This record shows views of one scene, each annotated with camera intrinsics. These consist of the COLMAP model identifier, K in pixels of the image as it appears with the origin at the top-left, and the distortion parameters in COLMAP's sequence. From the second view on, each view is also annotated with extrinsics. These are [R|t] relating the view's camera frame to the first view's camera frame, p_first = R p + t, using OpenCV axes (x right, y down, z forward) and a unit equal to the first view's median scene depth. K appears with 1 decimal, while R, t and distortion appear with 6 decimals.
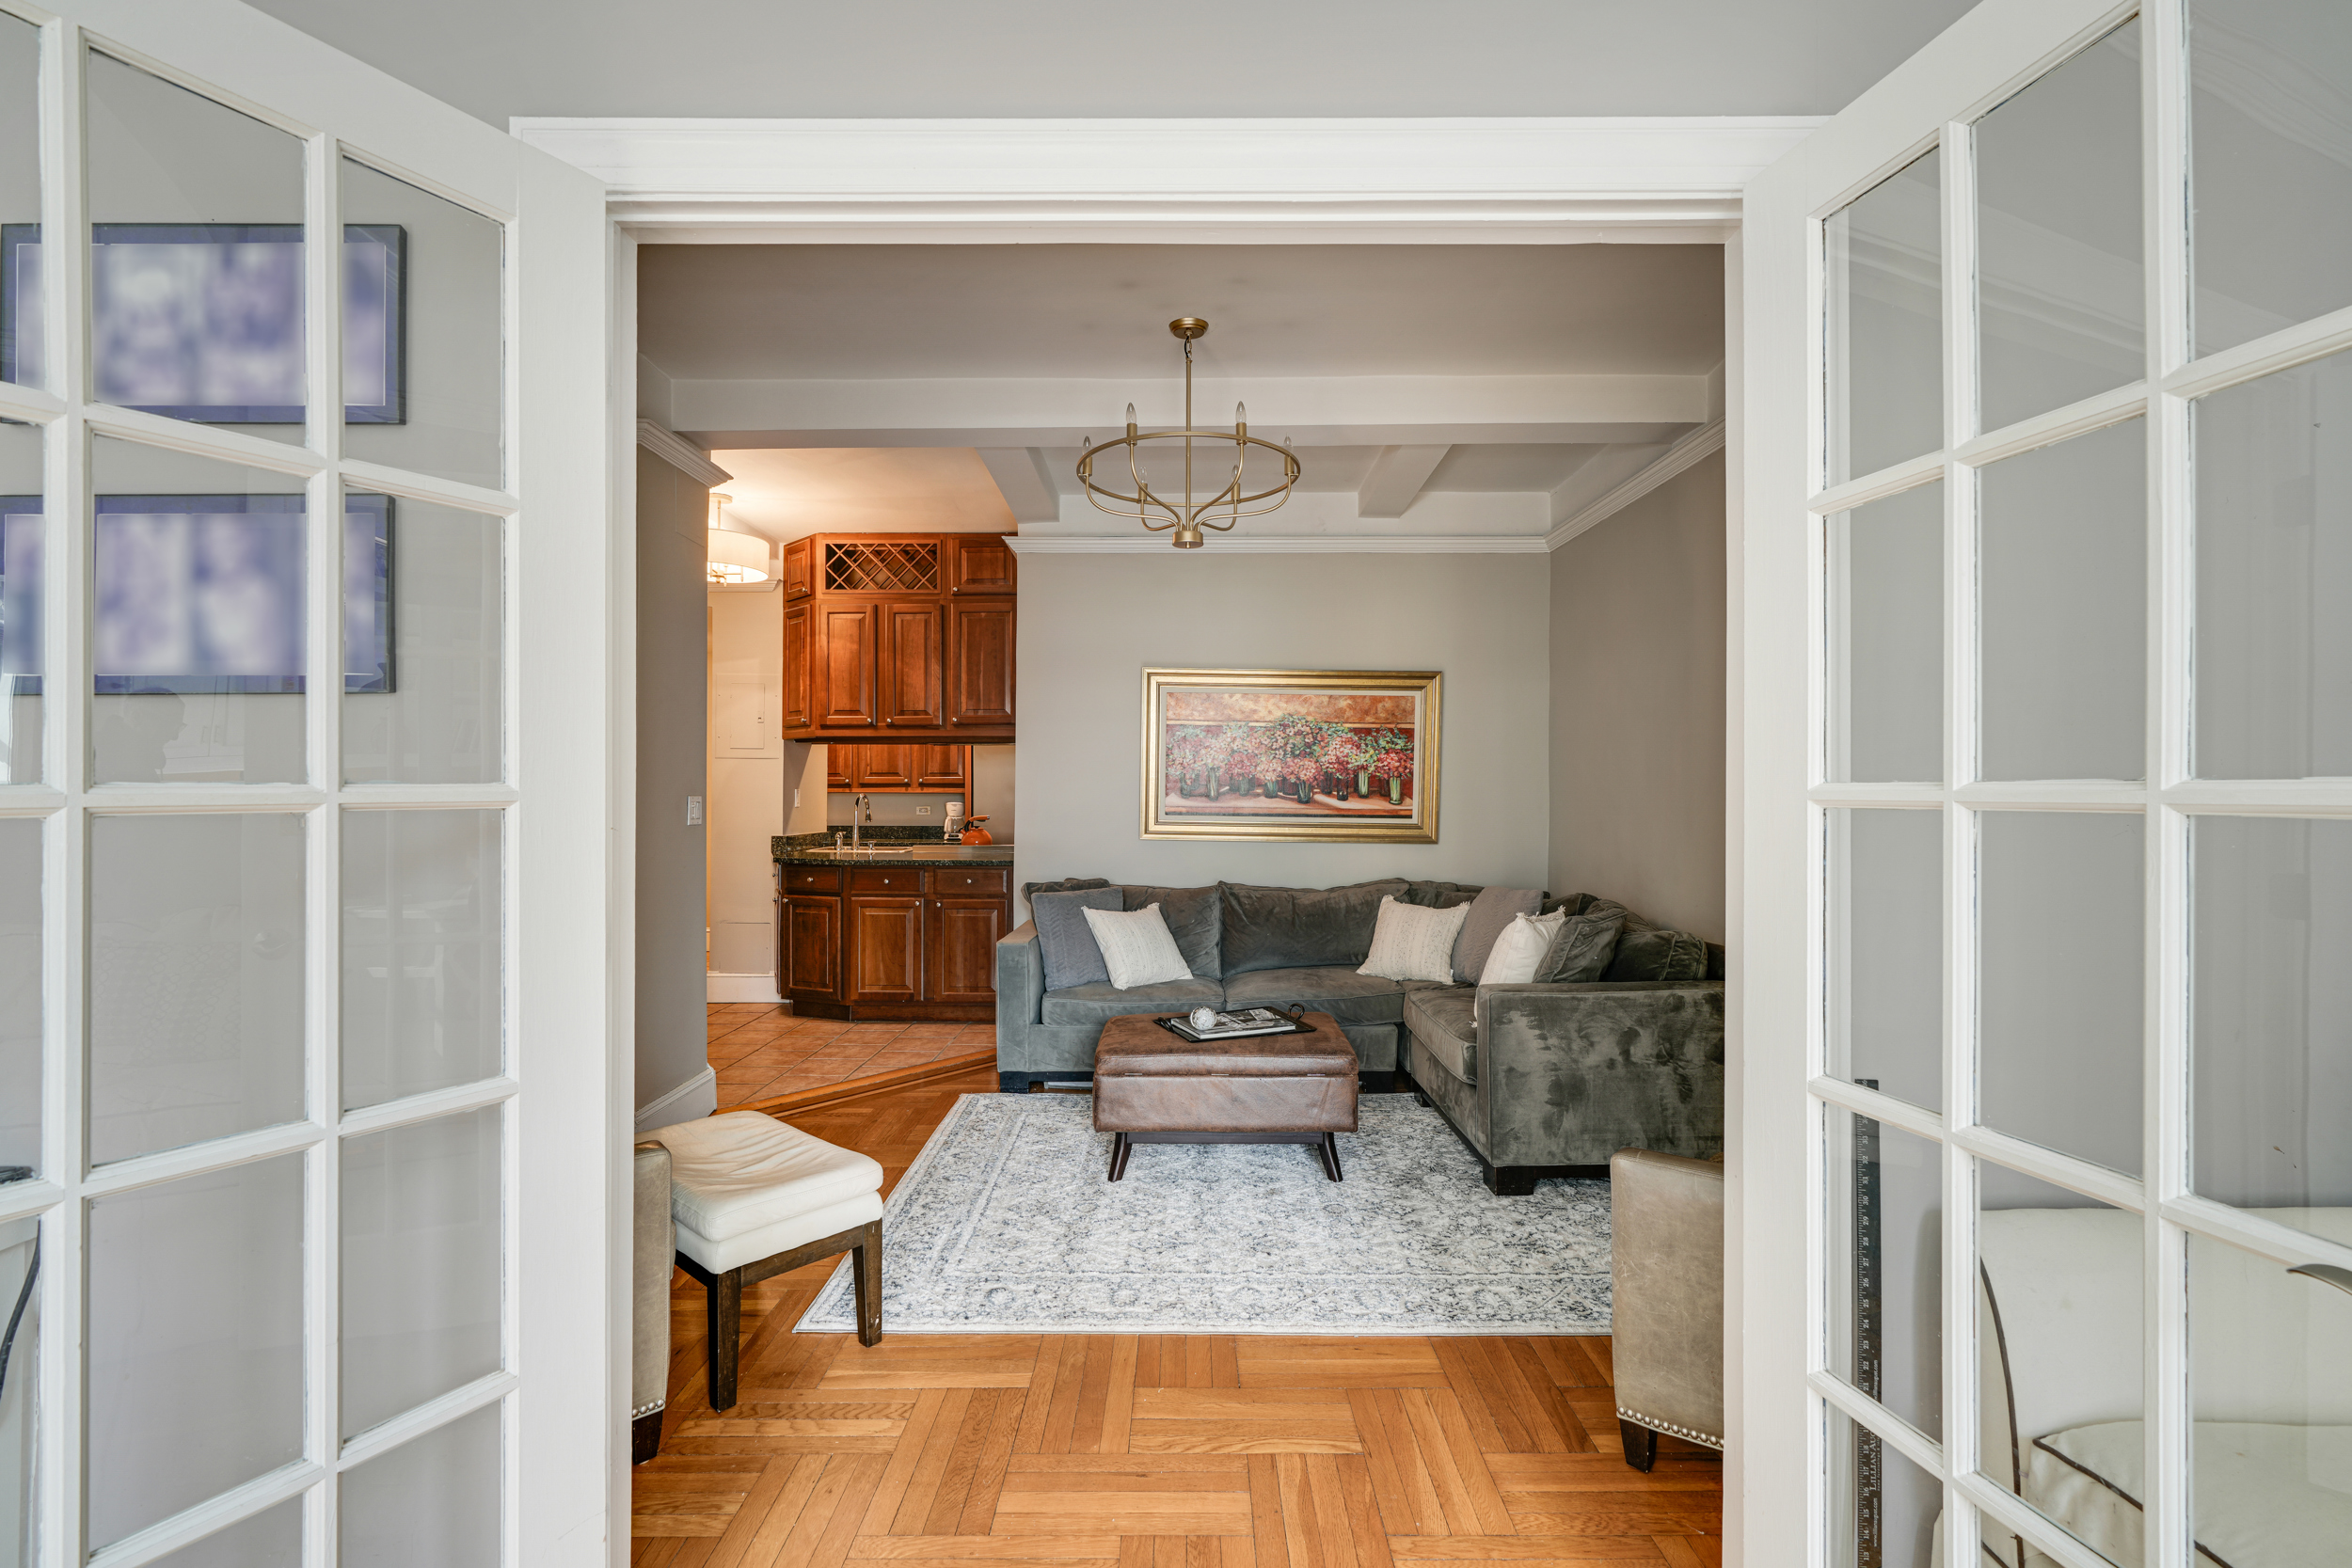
lens RADIAL K [[1072.5, 0, 1180.0], [0, 1072.5, 775.8], [0, 0, 1]] dist [0.001071, 0.000070]
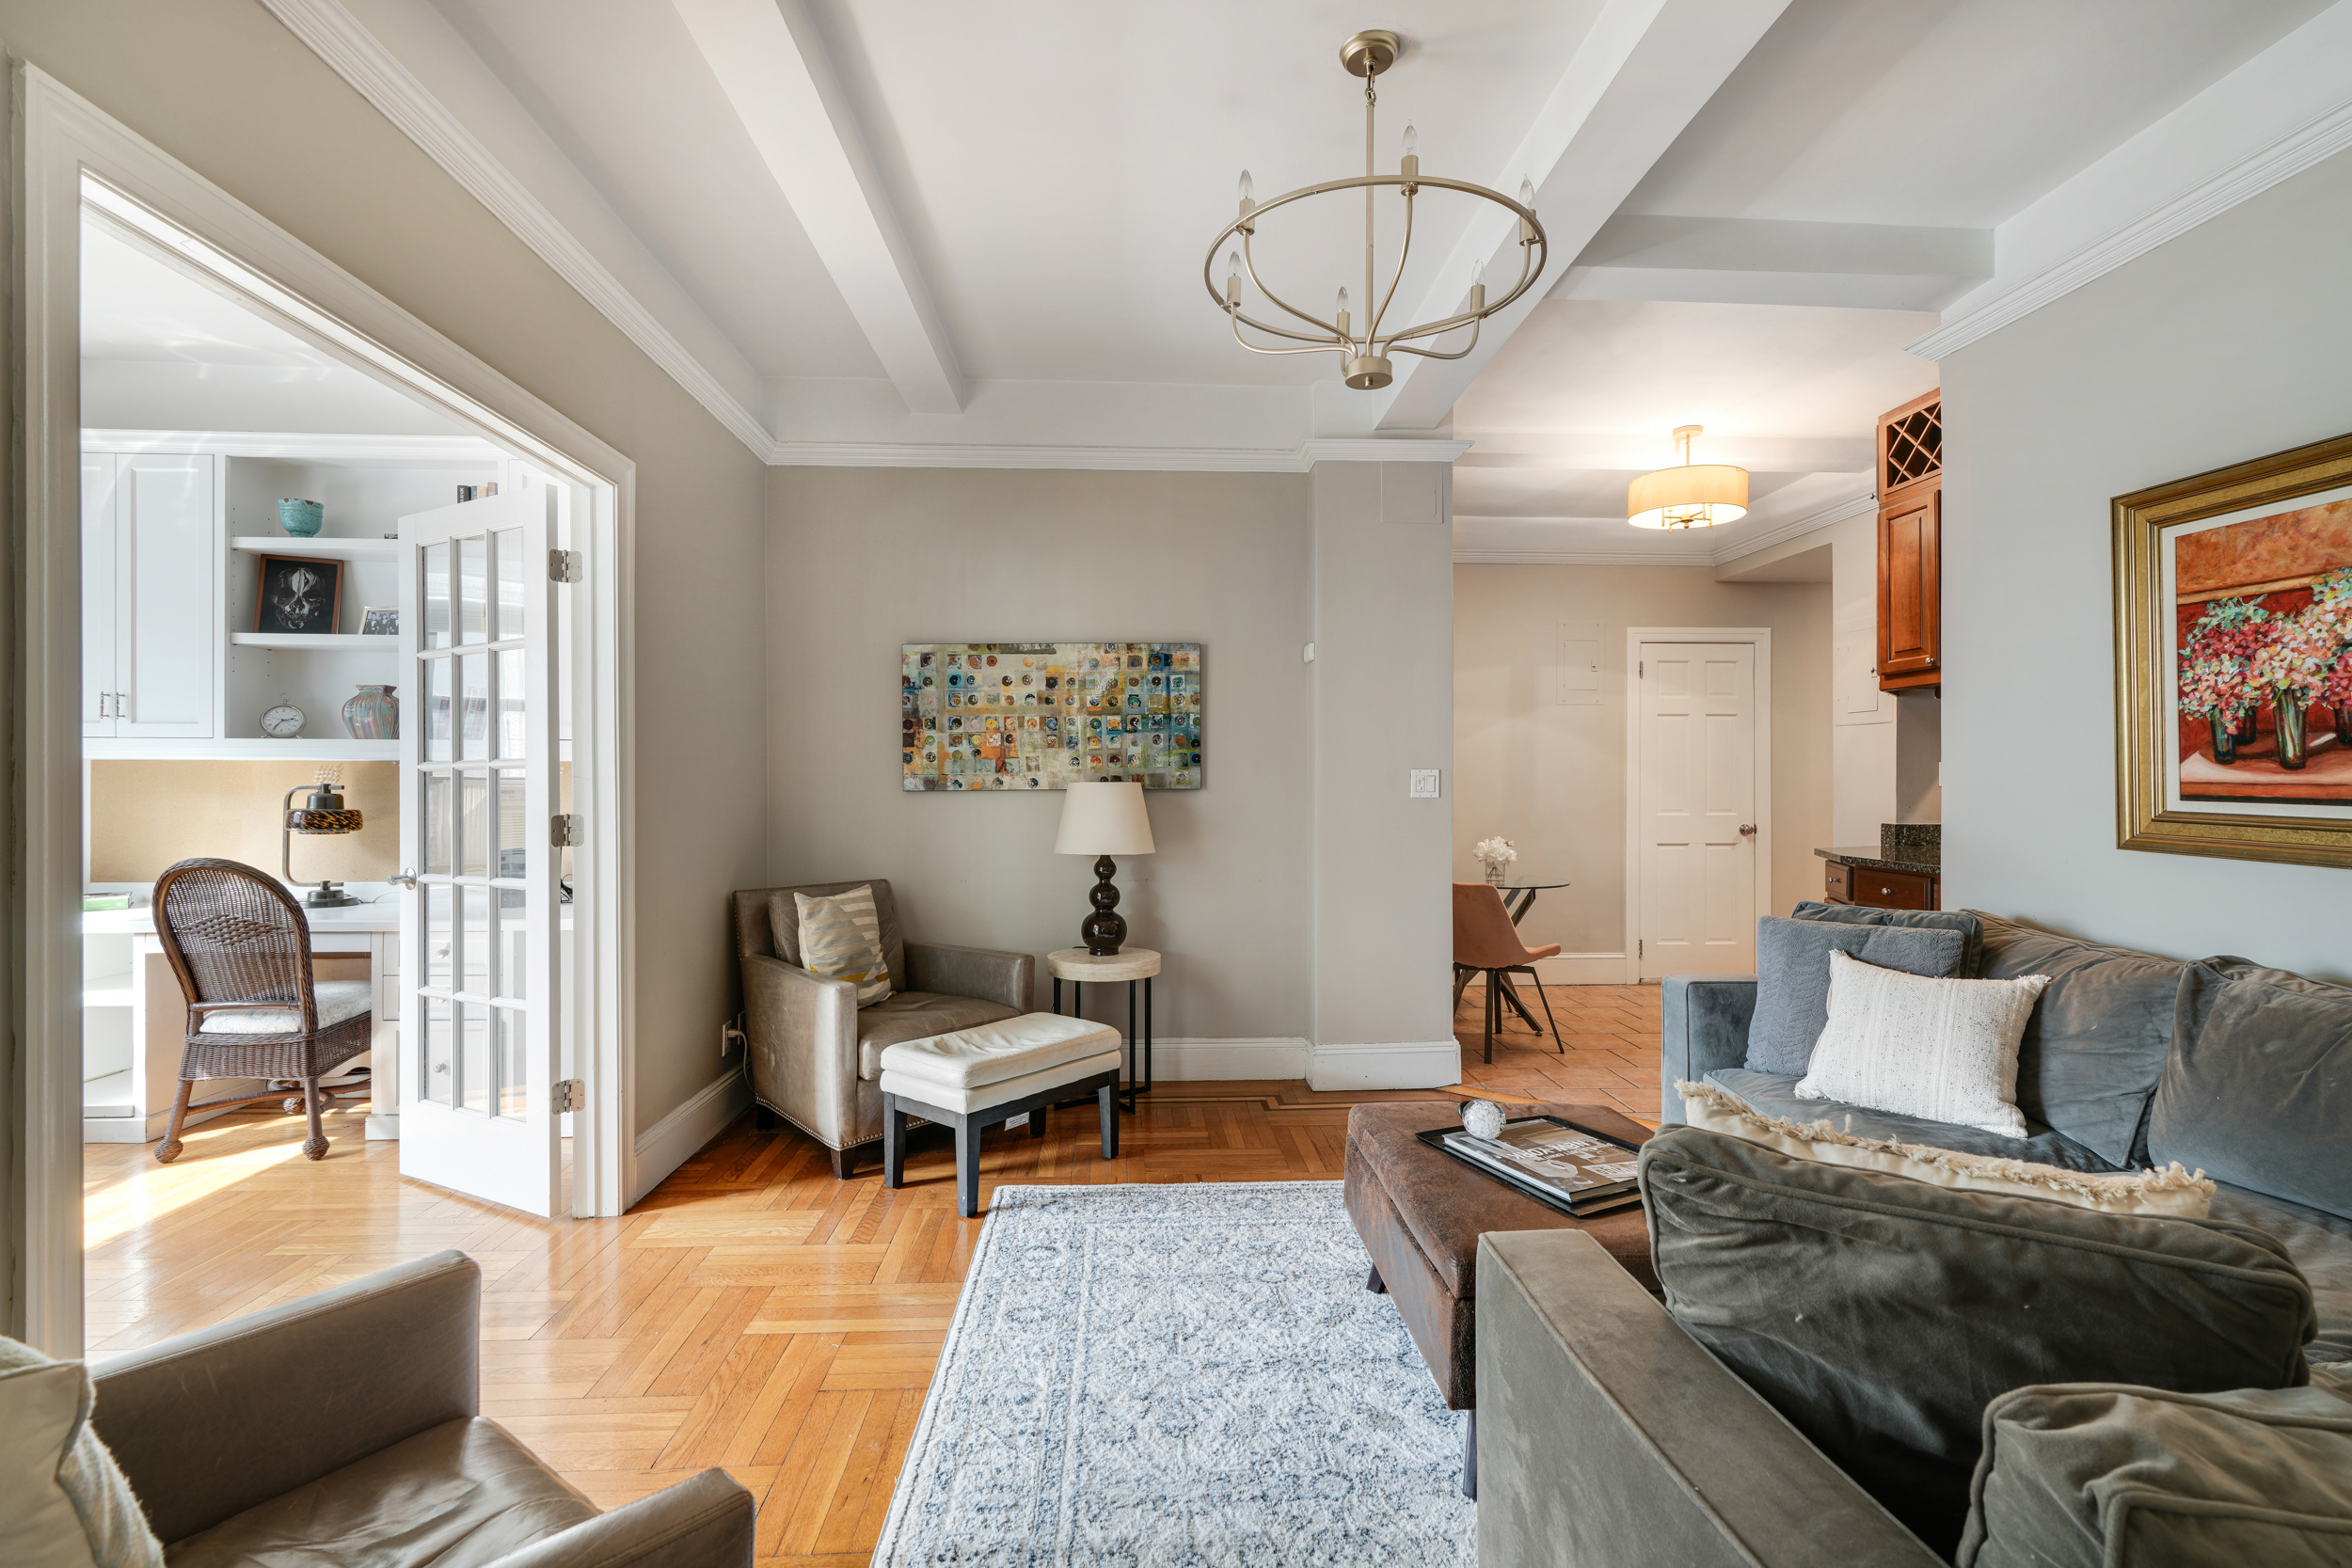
lens RADIAL K [[1072.5, 0, 1180.0], [0, 1072.5, 775.8], [0, 0, 1]] dist [0.001071, 0.000070]
pose [[0.053741, -0.005263, -0.998541, 0.426504], [0.016241, 0.999858, -0.004396, 0.020498], [0.998423, -0.015981, 0.053819, 0.542024]]
